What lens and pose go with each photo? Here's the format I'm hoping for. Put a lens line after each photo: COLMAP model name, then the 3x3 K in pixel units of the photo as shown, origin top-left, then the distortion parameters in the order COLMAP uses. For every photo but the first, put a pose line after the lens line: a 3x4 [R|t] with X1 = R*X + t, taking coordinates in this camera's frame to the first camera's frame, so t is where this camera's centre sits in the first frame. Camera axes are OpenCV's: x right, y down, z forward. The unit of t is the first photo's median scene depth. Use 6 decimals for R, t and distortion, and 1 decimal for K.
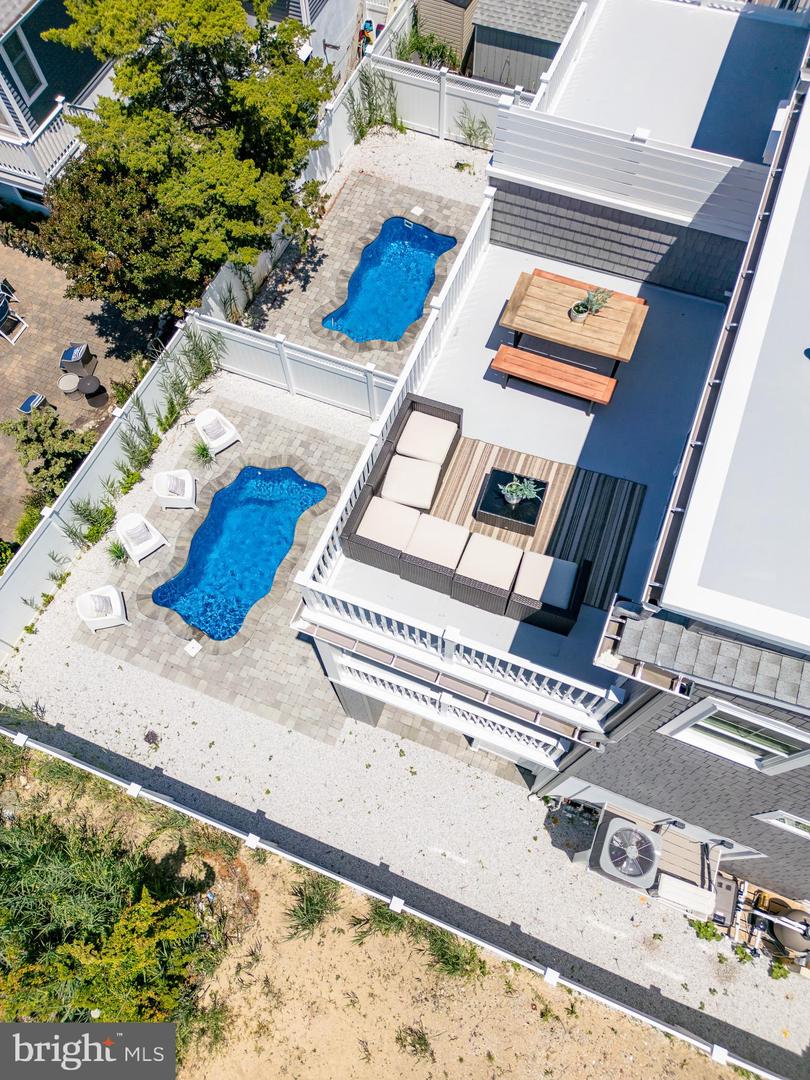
lens RADIAL K [[756.6, 0, 407.0], [0, 756.6, 541.0], [0, 0, 1]] dist [0.020350, -0.002687]
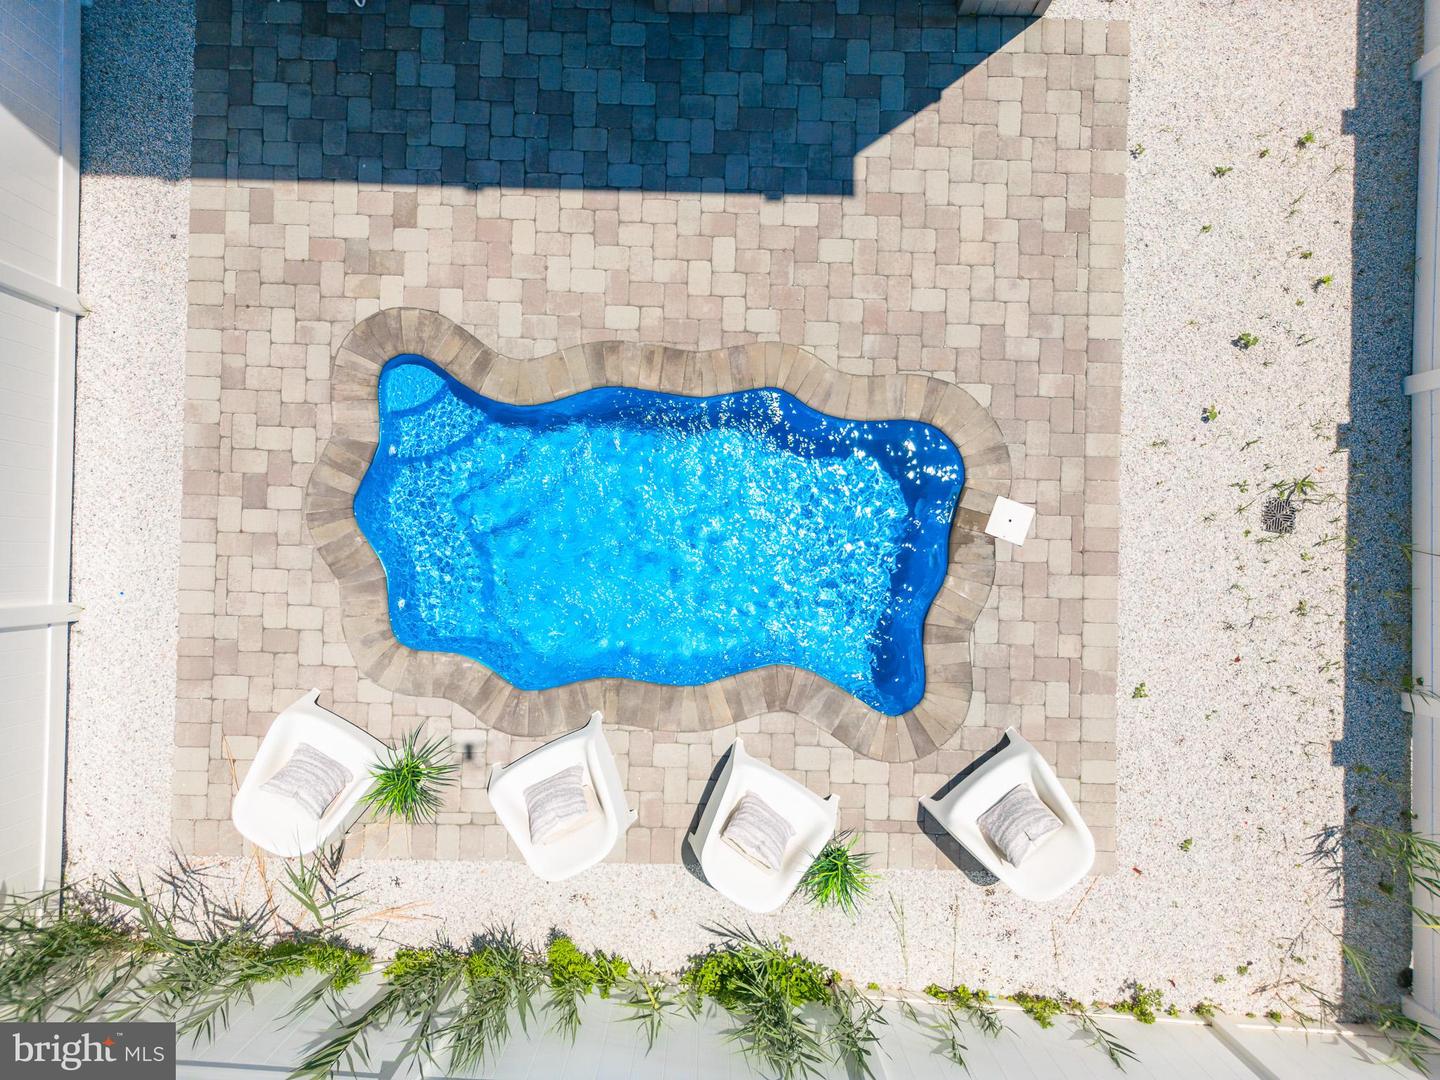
lens RADIAL K [[1008.7, 0, 722.8], [0, 1008.7, 544.3], [0, 0, 1]] dist [0.020350, -0.002687]
pose [[-0.346822, -0.937473, 0.029288, -0.251577], [0.852512, -0.302063, 0.426593, -0.159938], [-0.391073, 0.172920, 0.903969, 0.620327]]
